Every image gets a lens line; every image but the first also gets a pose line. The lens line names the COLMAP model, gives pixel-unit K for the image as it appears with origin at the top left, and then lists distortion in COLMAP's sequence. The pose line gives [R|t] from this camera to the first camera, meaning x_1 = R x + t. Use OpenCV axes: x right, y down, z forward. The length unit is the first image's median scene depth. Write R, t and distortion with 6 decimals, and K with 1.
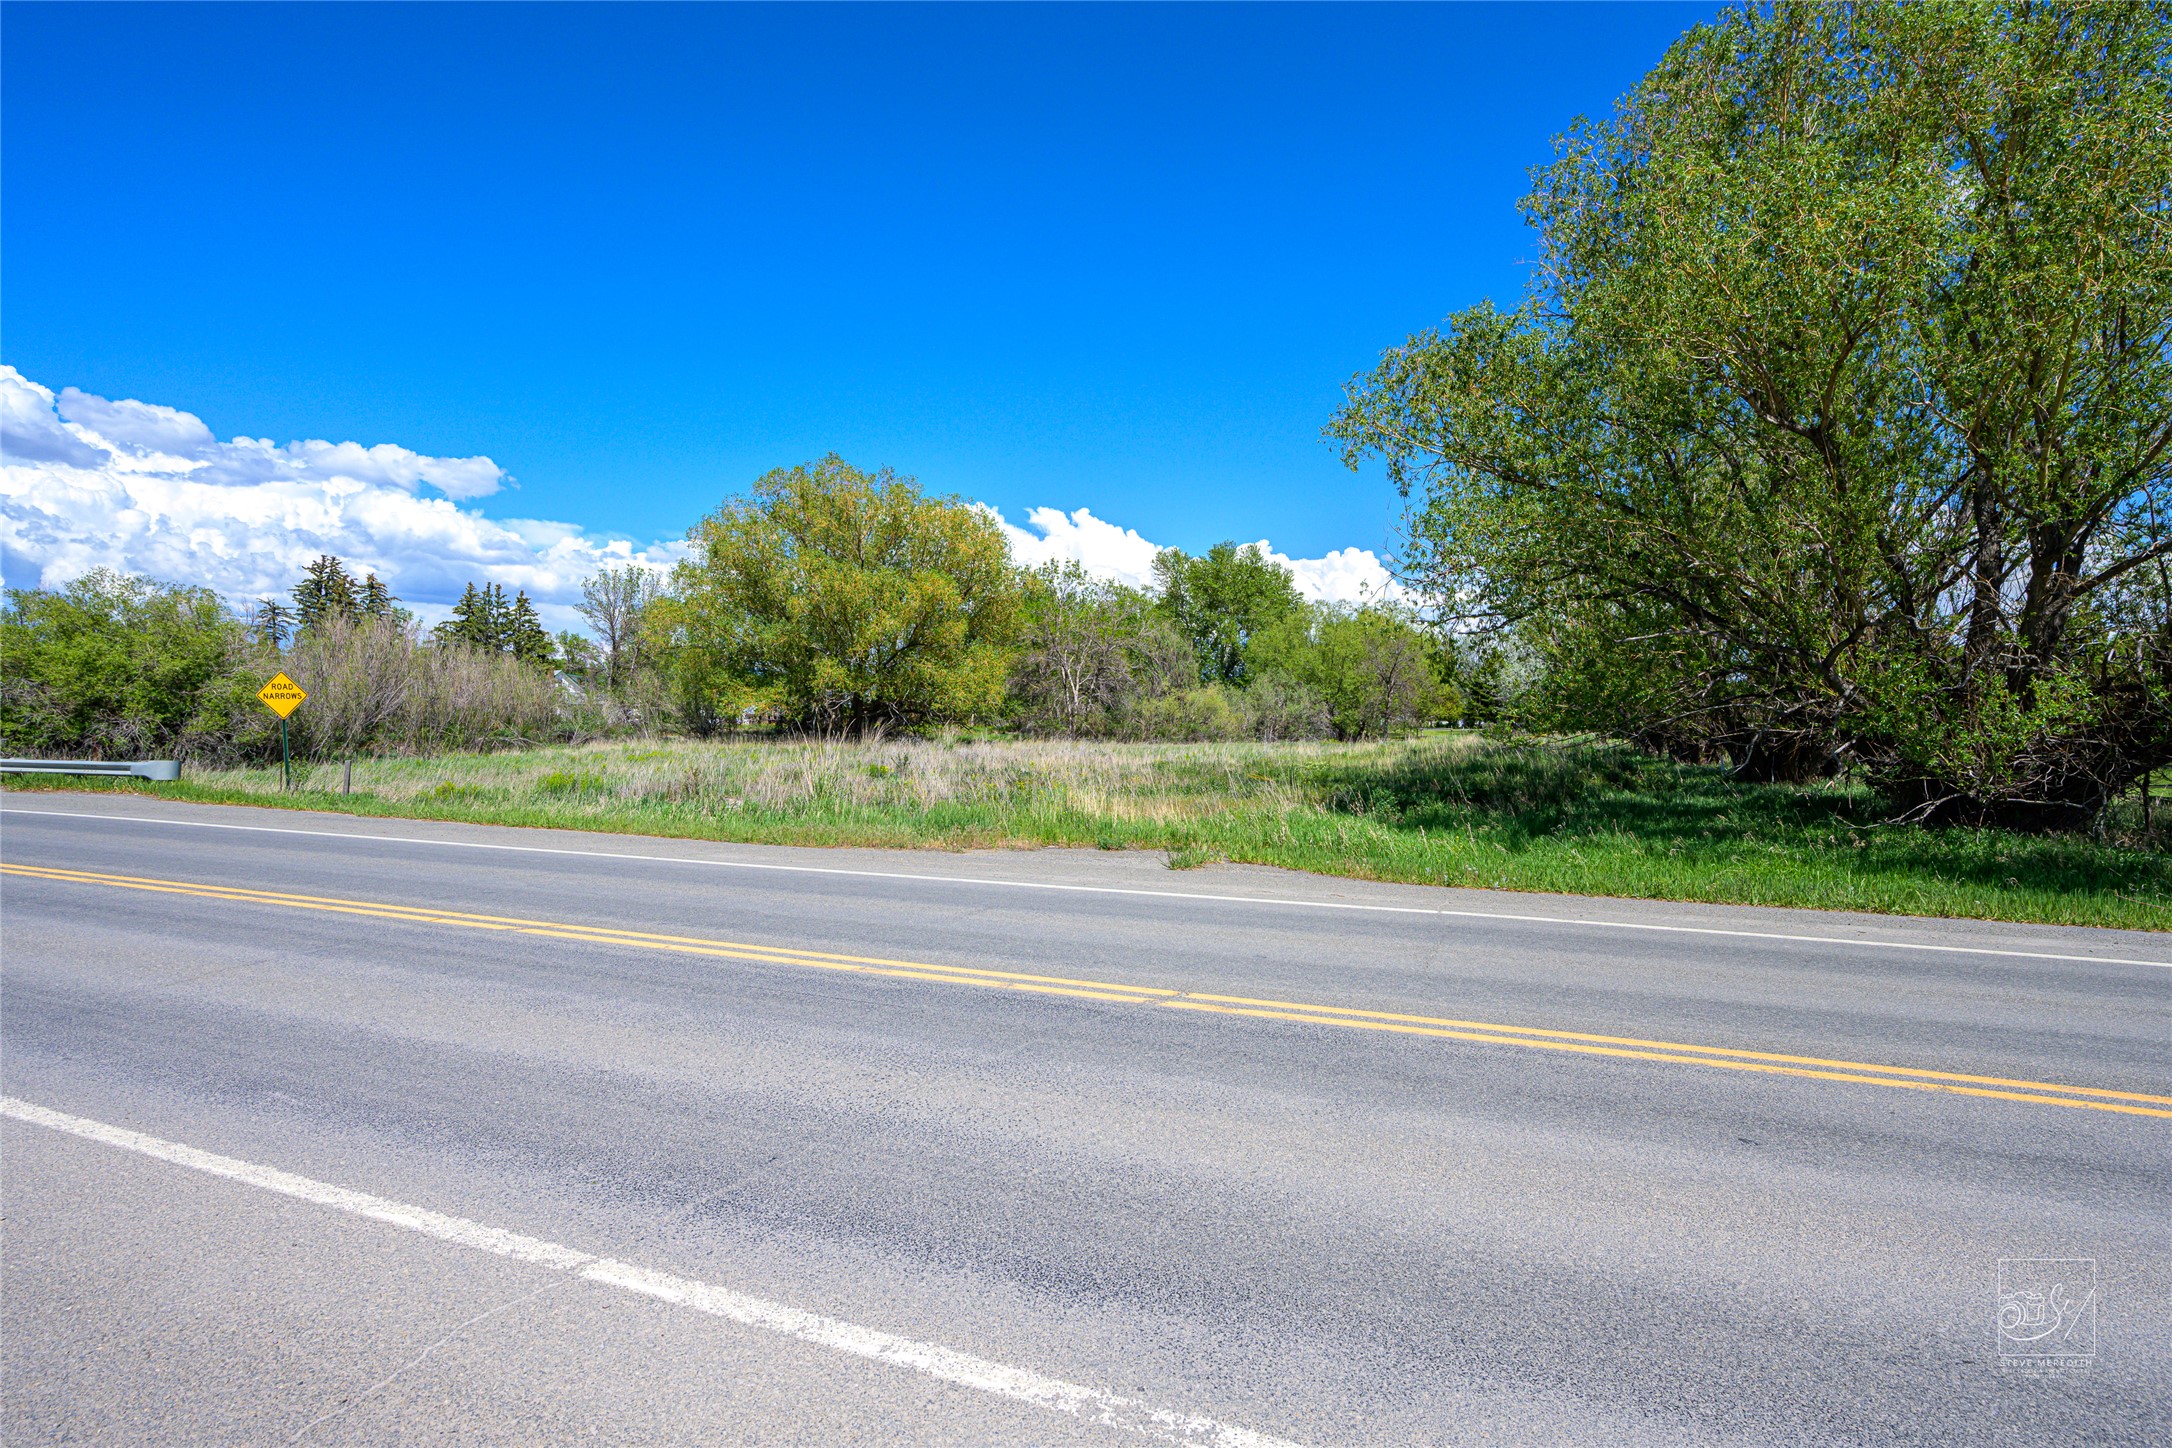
lens RADIAL K [[1057.0, 0, 1075.6], [0, 1057.0, 727.5], [0, 0, 1]] dist [-0.013540, -0.000541]
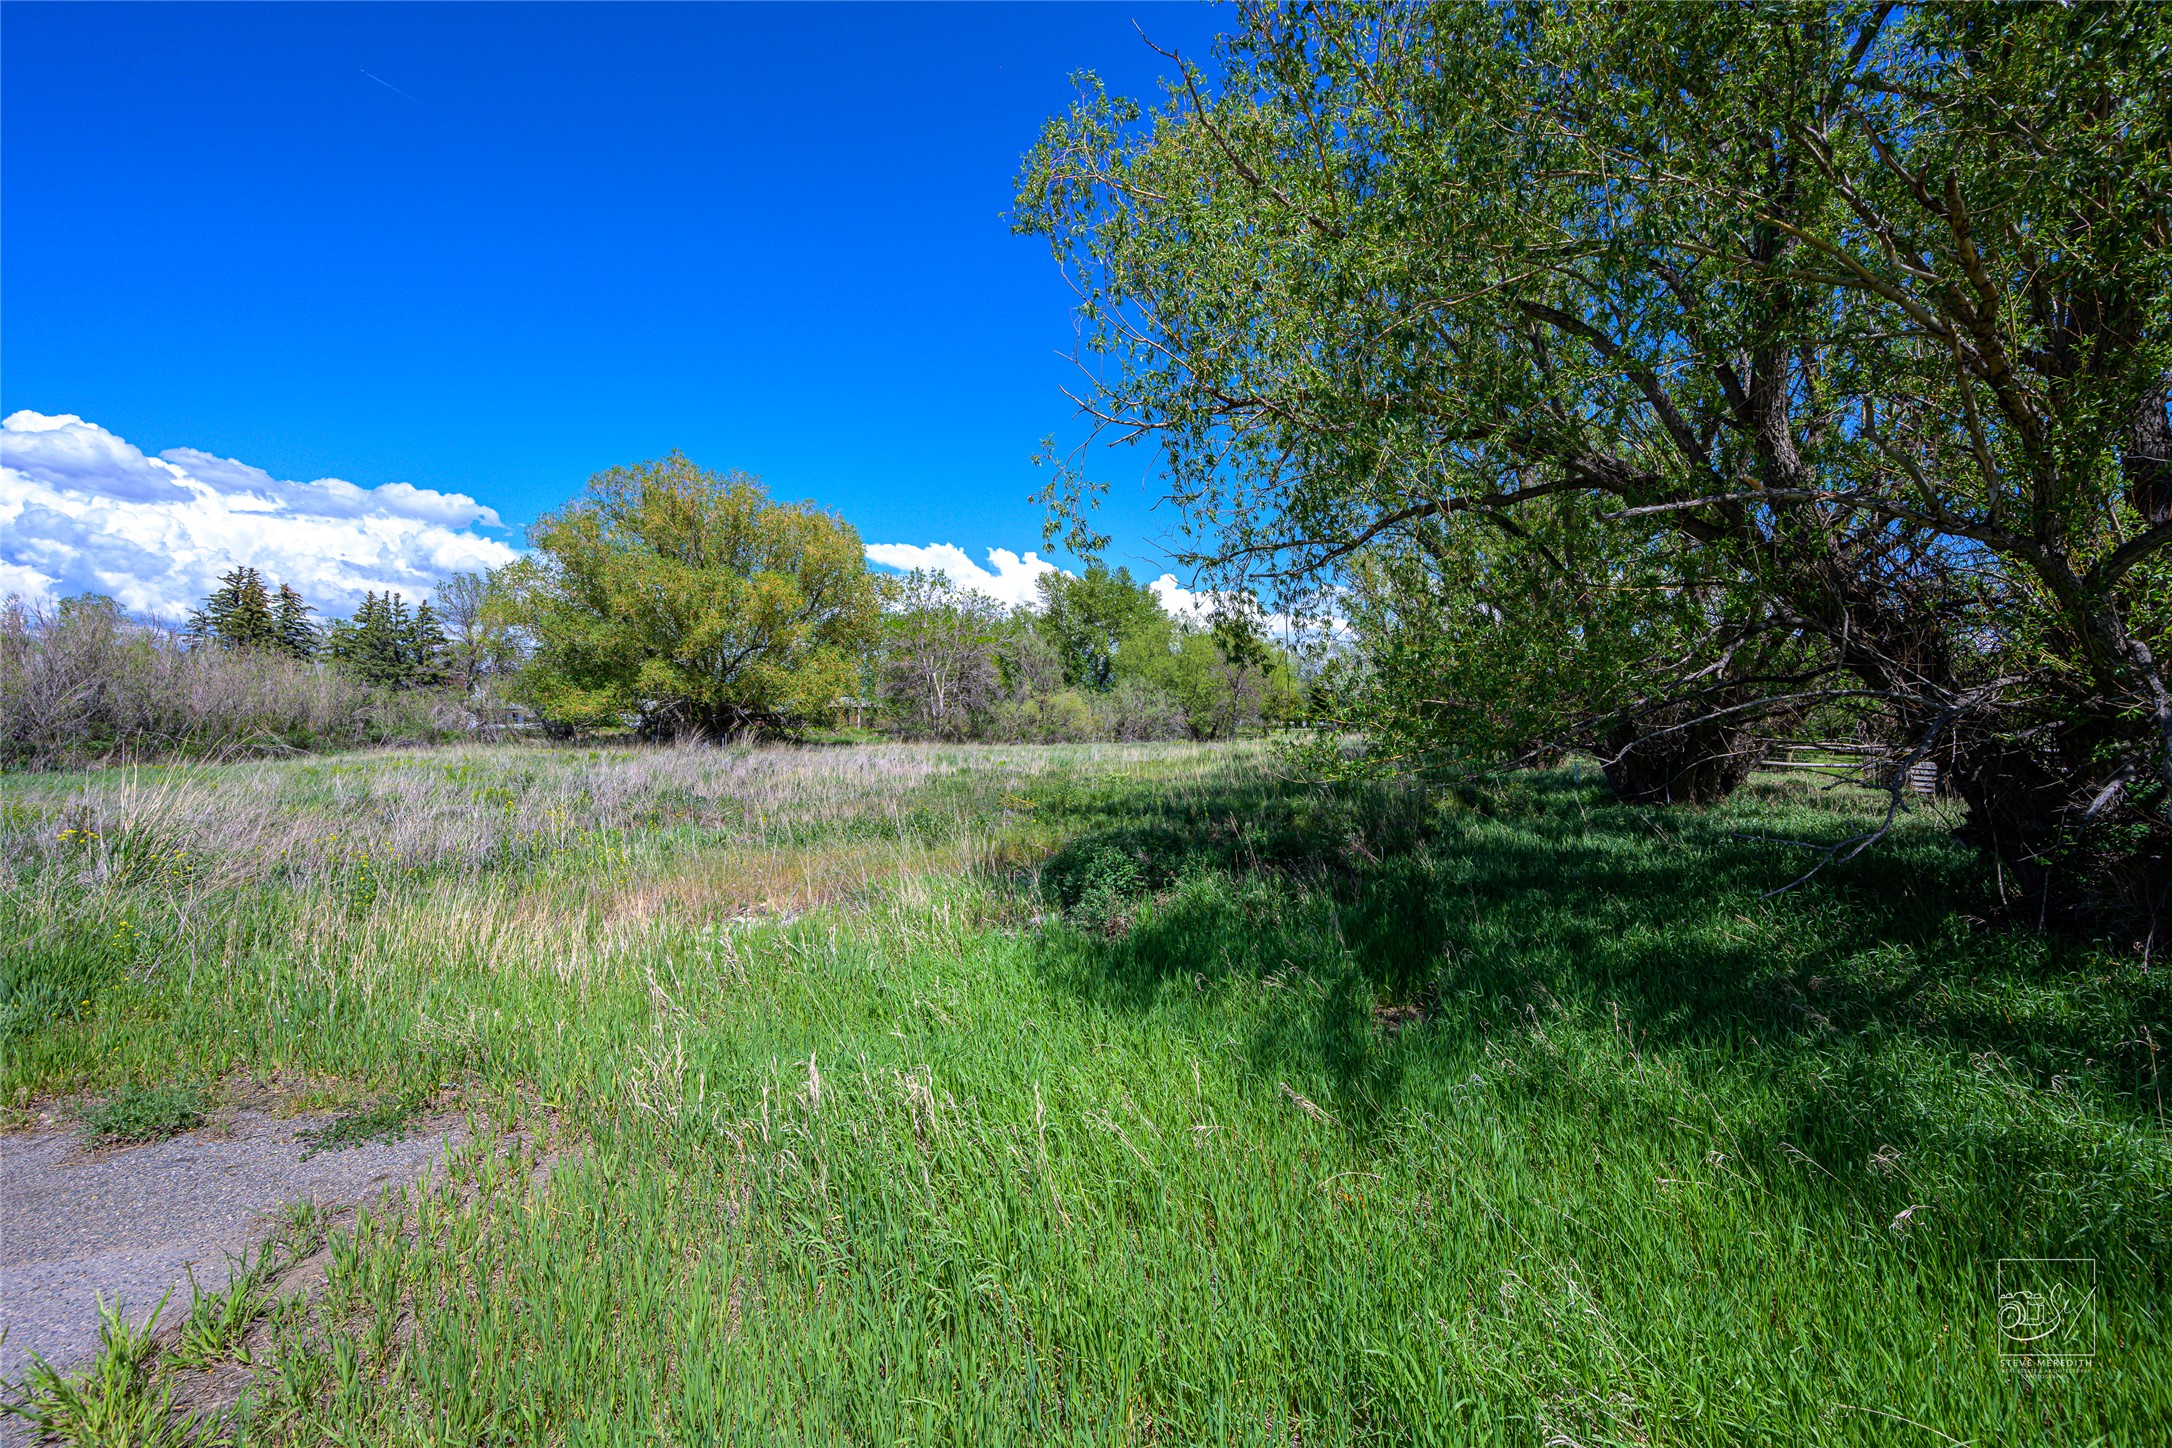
lens RADIAL K [[853.4, 0, 1088.3], [0, 853.4, 723.8], [0, 0, 1]] dist [-0.002136, 0.000693]
pose [[0.995326, -0.003986, 0.096488, 0.056700], [0.004428, 0.999981, -0.004375, -0.001427], [-0.096469, 0.004781, 0.995325, 0.132256]]
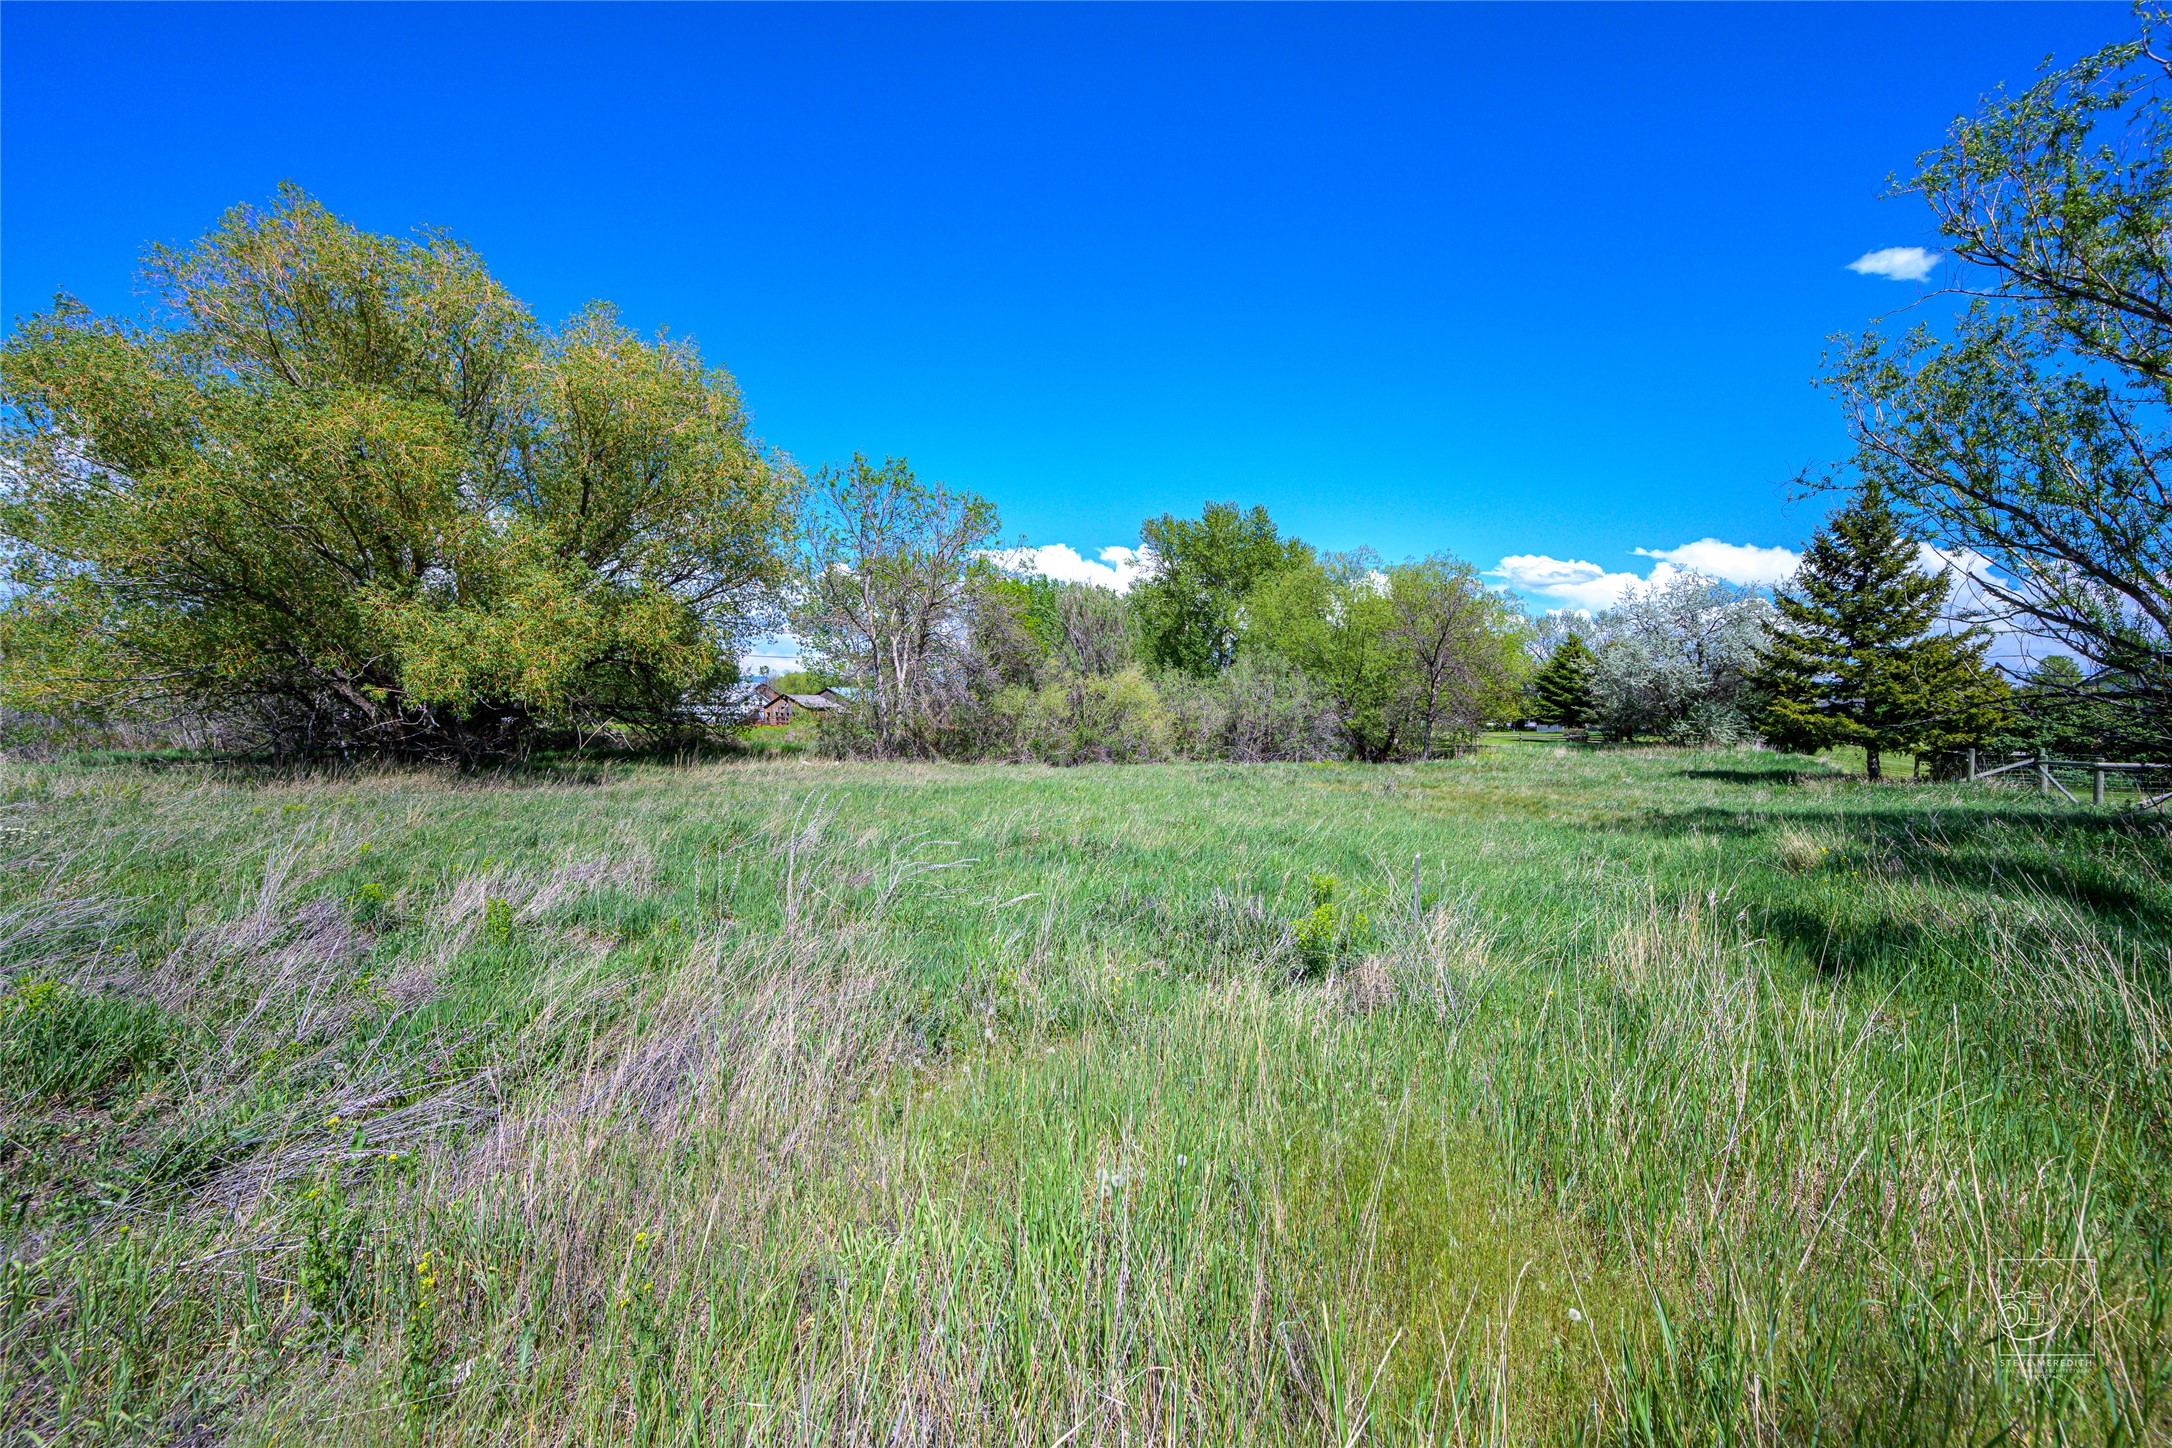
lens RADIAL K [[853.4, 0, 1065.1], [0, 853.4, 704.8], [0, 0, 1]] dist [-0.002136, 0.000693]
pose [[0.992169, 0.000437, -0.124899, 0.137347], [-0.003246, 0.999746, -0.022286, -0.006602], [0.124858, 0.022517, 0.991919, 0.453133]]
